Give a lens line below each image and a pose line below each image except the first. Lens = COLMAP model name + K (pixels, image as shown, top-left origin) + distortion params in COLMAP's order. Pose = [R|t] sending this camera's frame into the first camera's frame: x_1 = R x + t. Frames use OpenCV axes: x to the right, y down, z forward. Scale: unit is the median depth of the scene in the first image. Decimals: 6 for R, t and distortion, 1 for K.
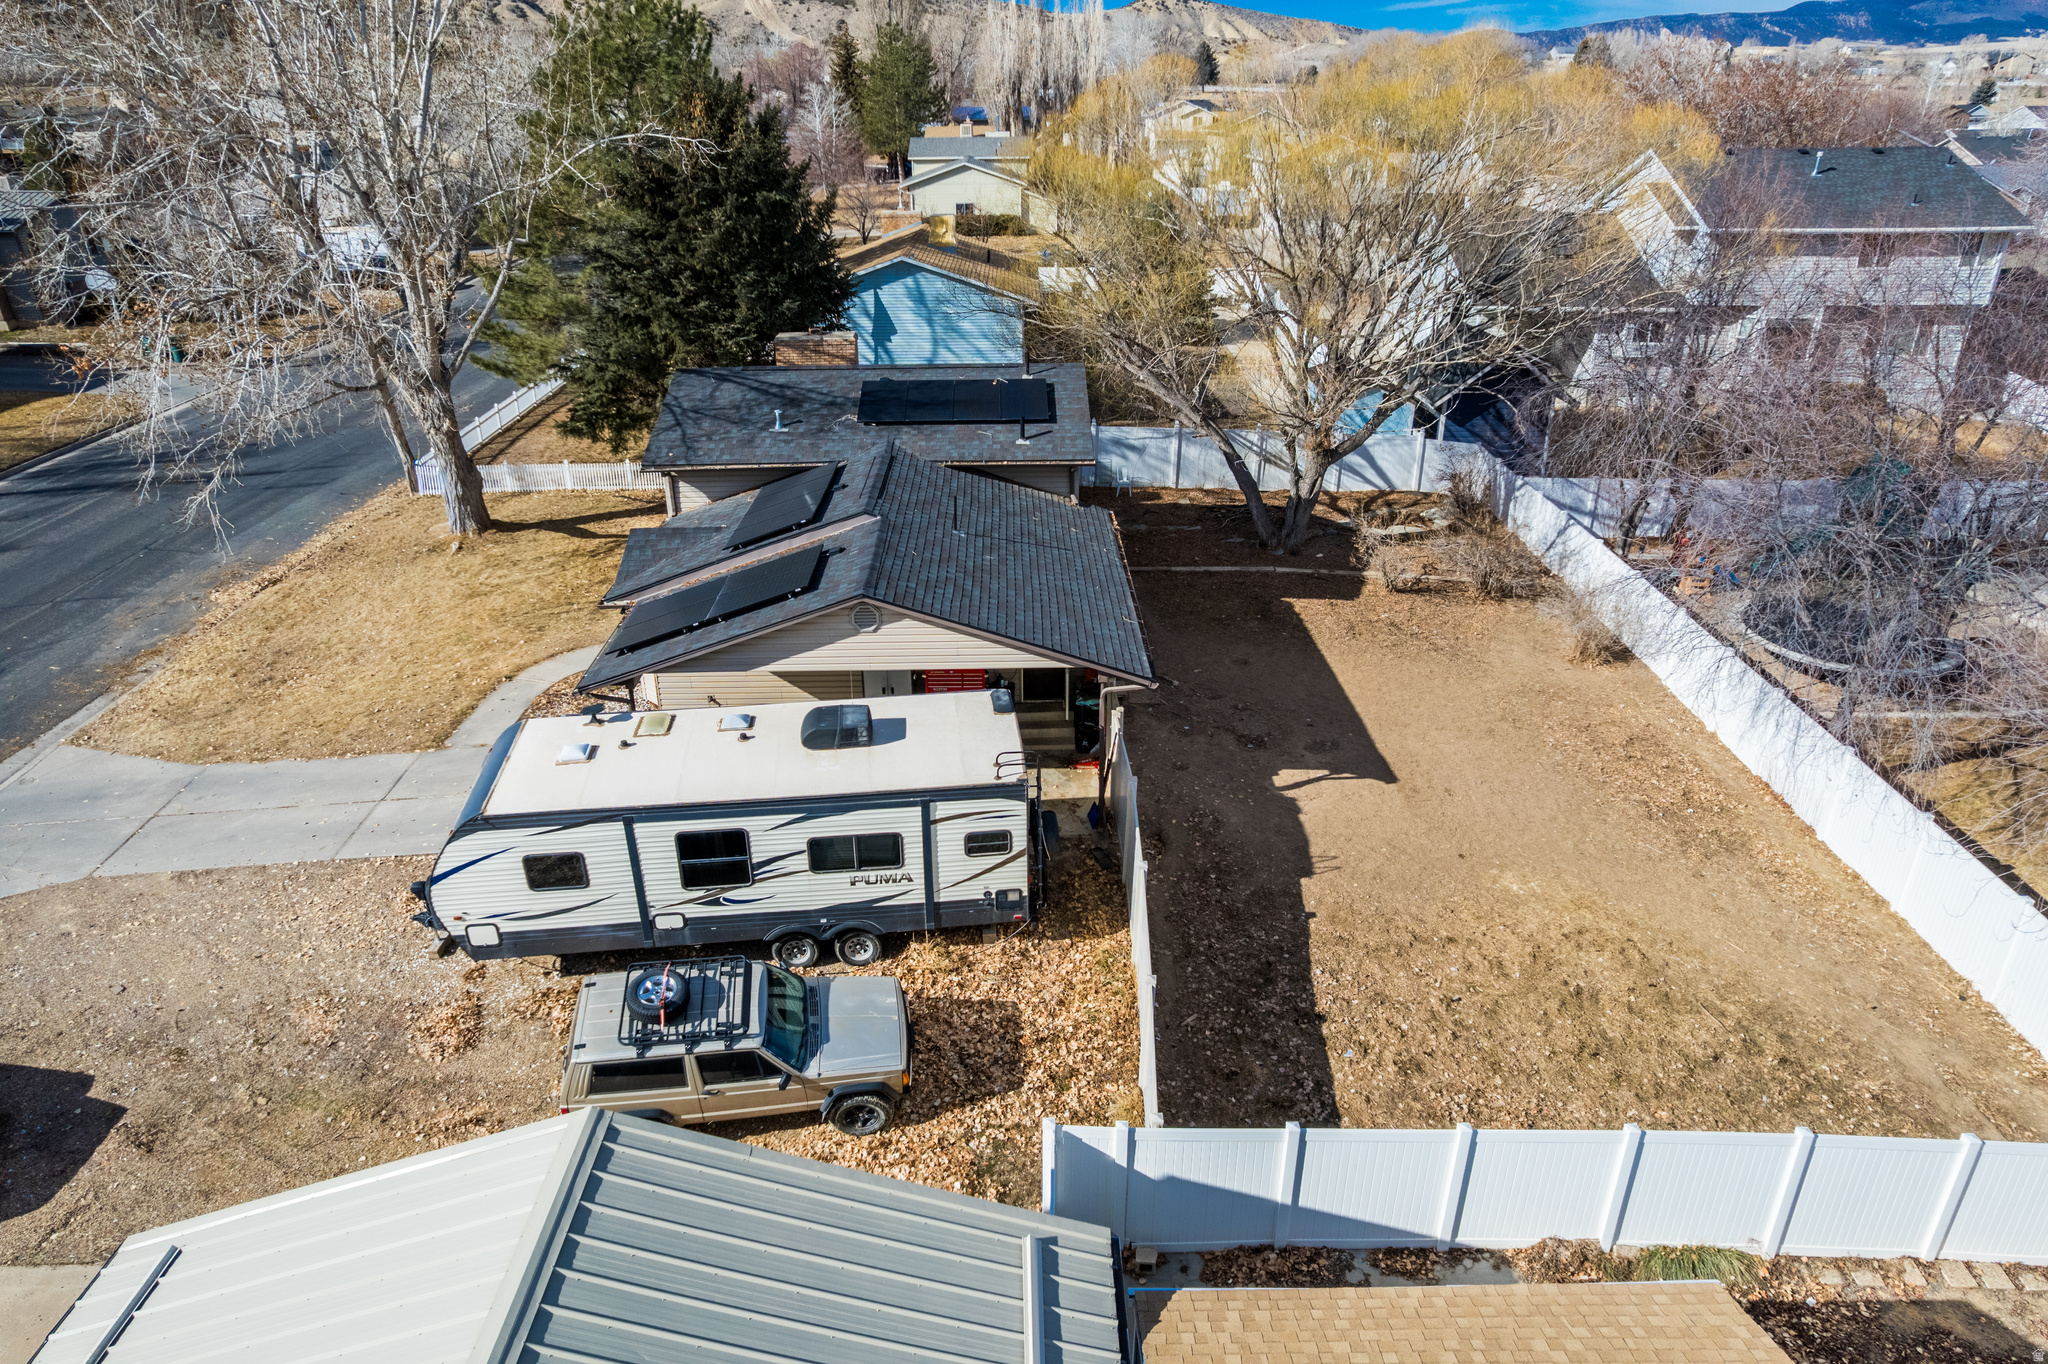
lens RADIAL K [[1311.4, 0, 1030.4], [0, 1311.4, 690.1], [0, 0, 1]] dist [-0.077107, 0.075053]
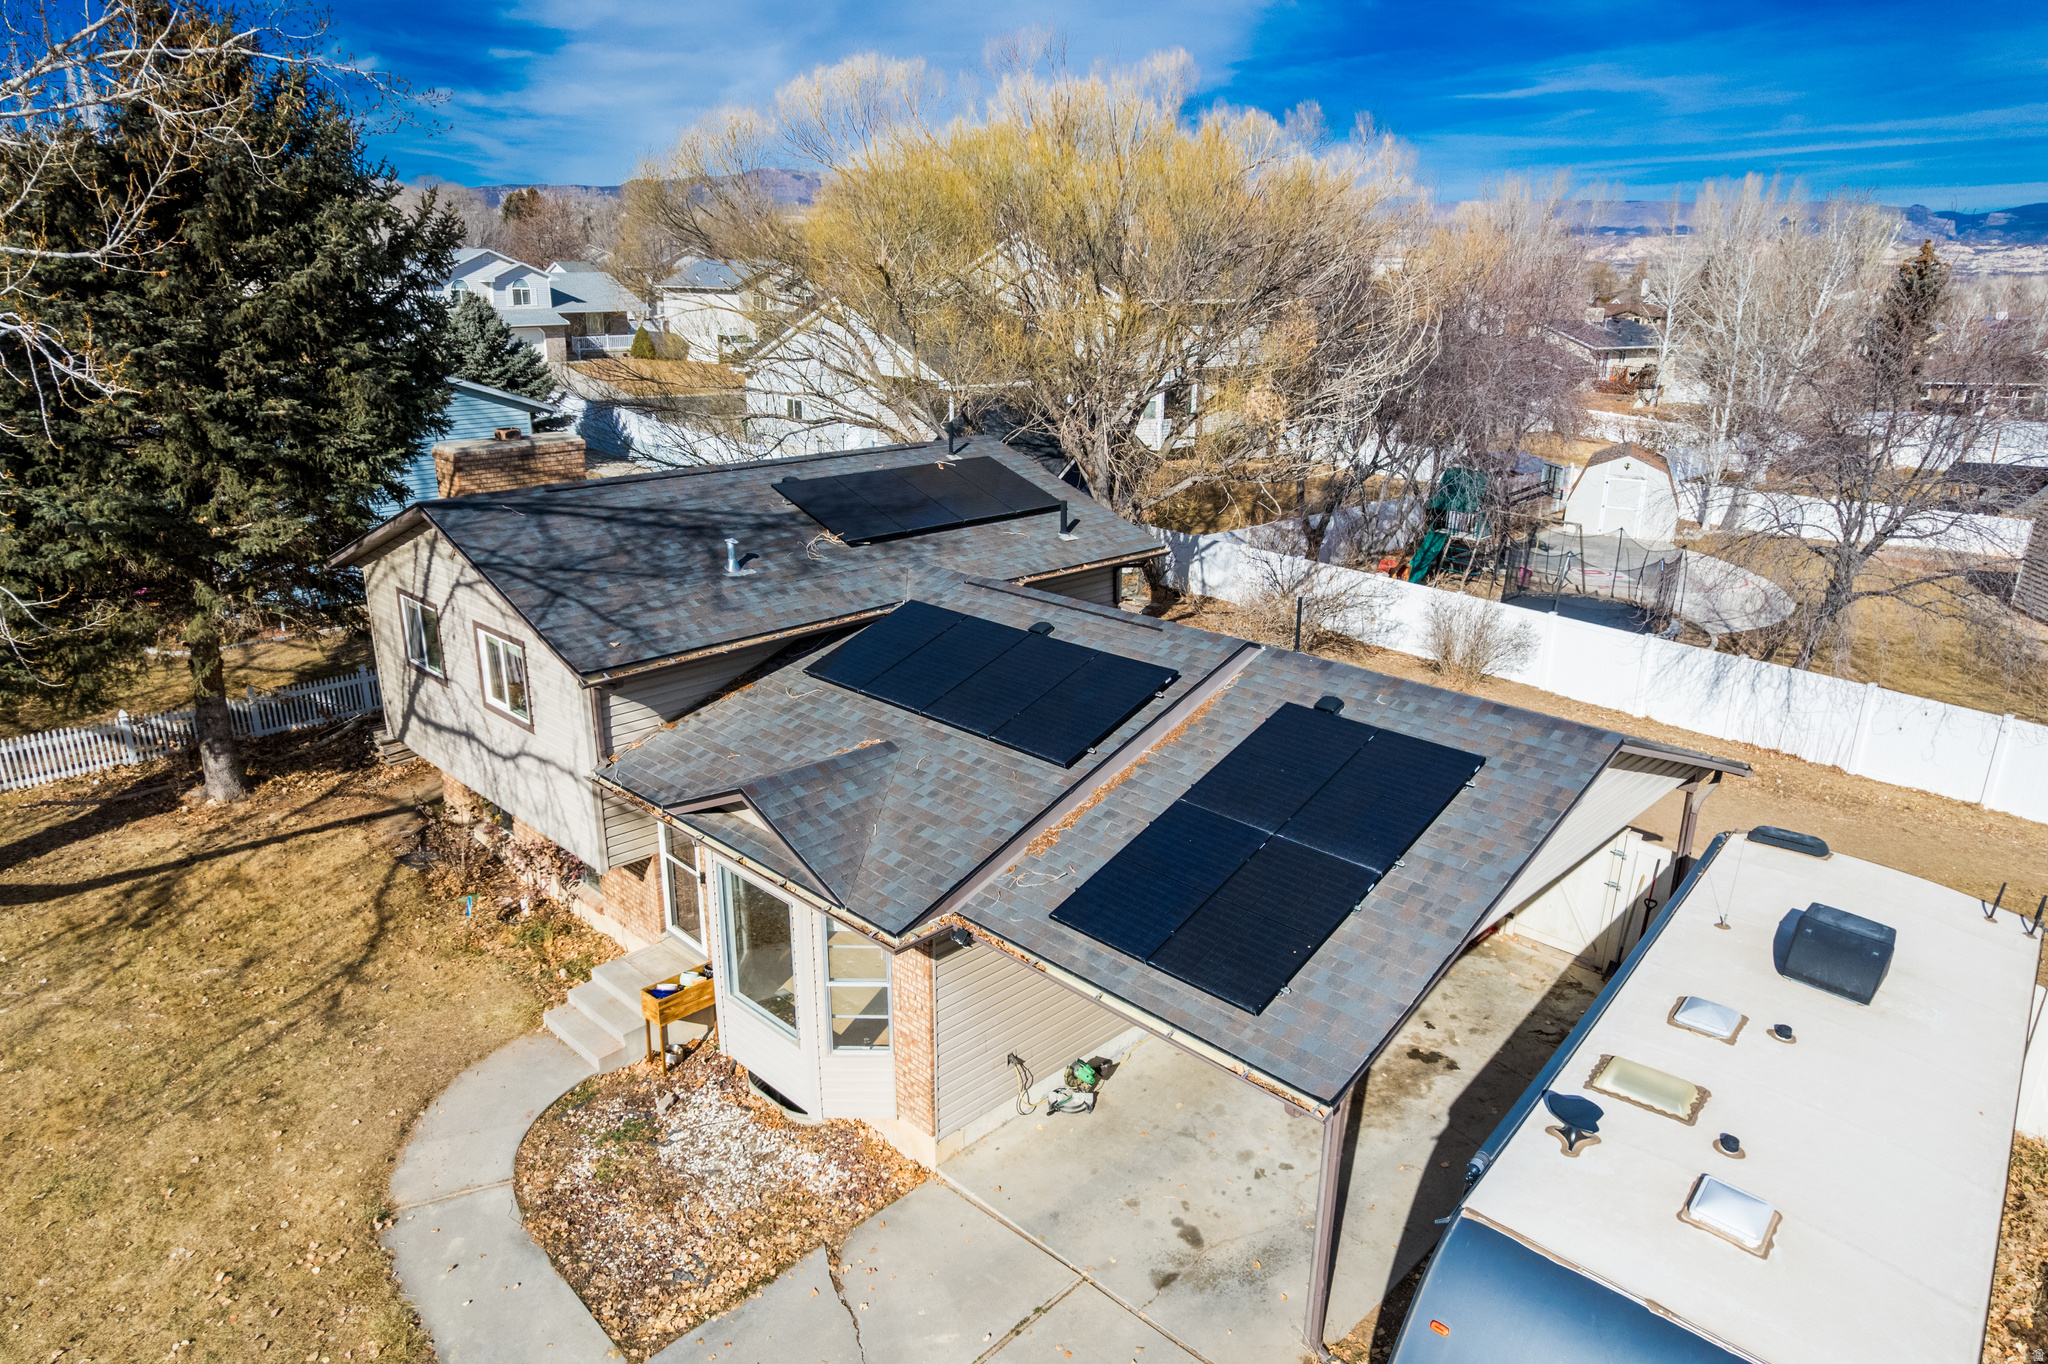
lens RADIAL K [[1296.2, 0, 1031.7], [0, 1296.2, 685.9], [0, 0, 1]] dist [-0.064778, 0.069935]
pose [[0.717456, -0.203149, 0.666324, -0.770605], [0.276192, 0.961092, -0.004369, -0.184989], [-0.639511, 0.187168, 0.745650, 0.807163]]
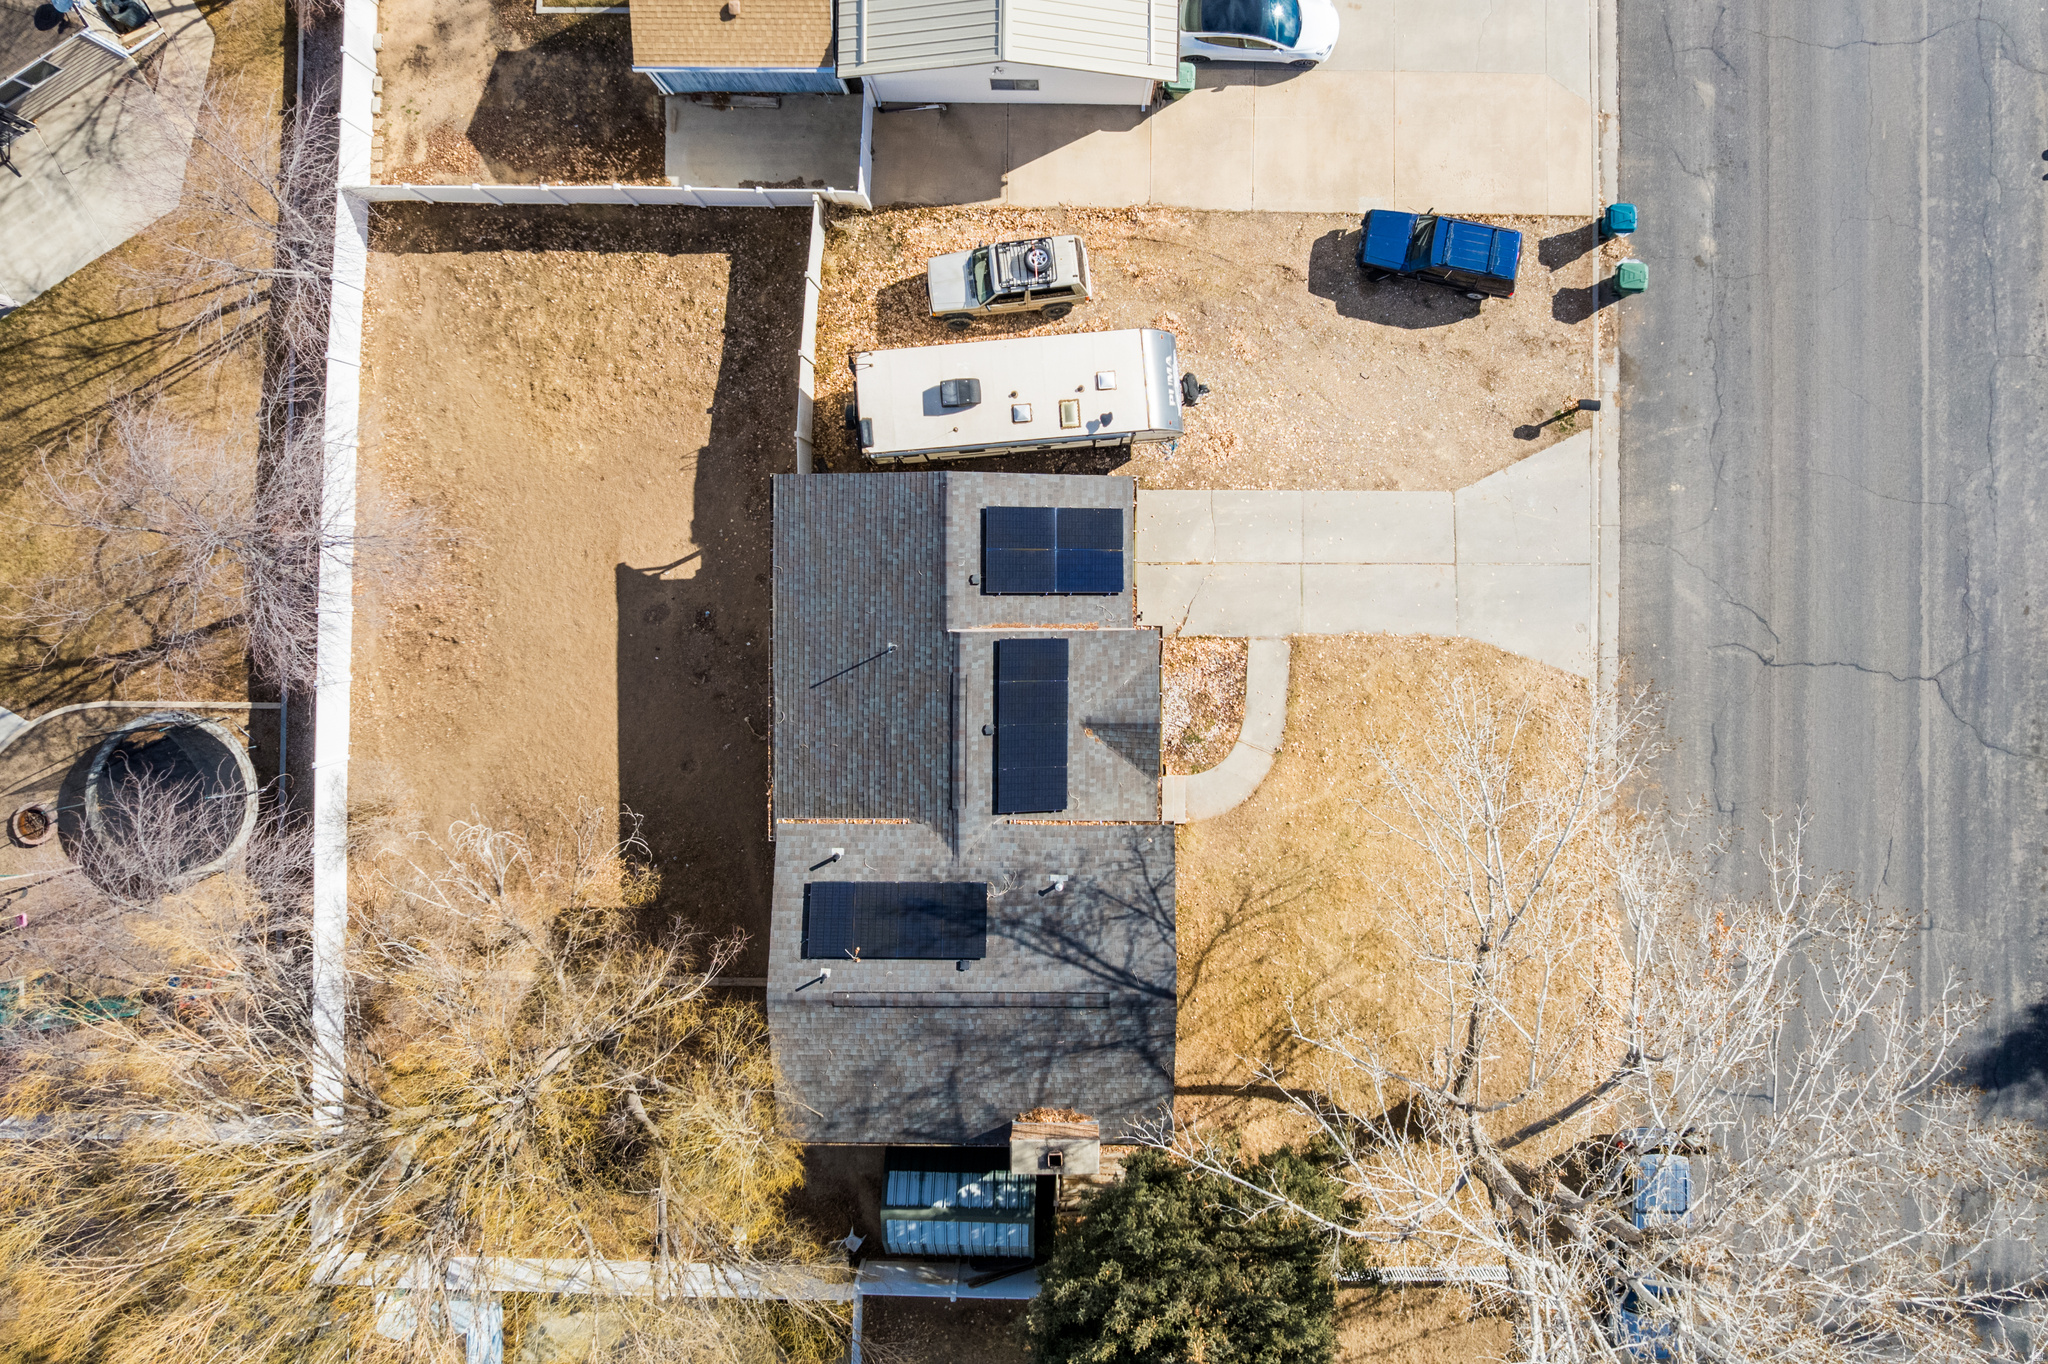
lens RADIAL K [[1523.4, 0, 1074.3], [0, 1523.4, 573.5], [0, 0, 1]] dist [-0.060055, 0.036679]
pose [[-0.999671, -0.025646, -0.000540, -0.314246], [0.010264, -0.419199, 0.907836, -1.982188], [-0.023509, 0.907532, 0.419325, 0.367383]]
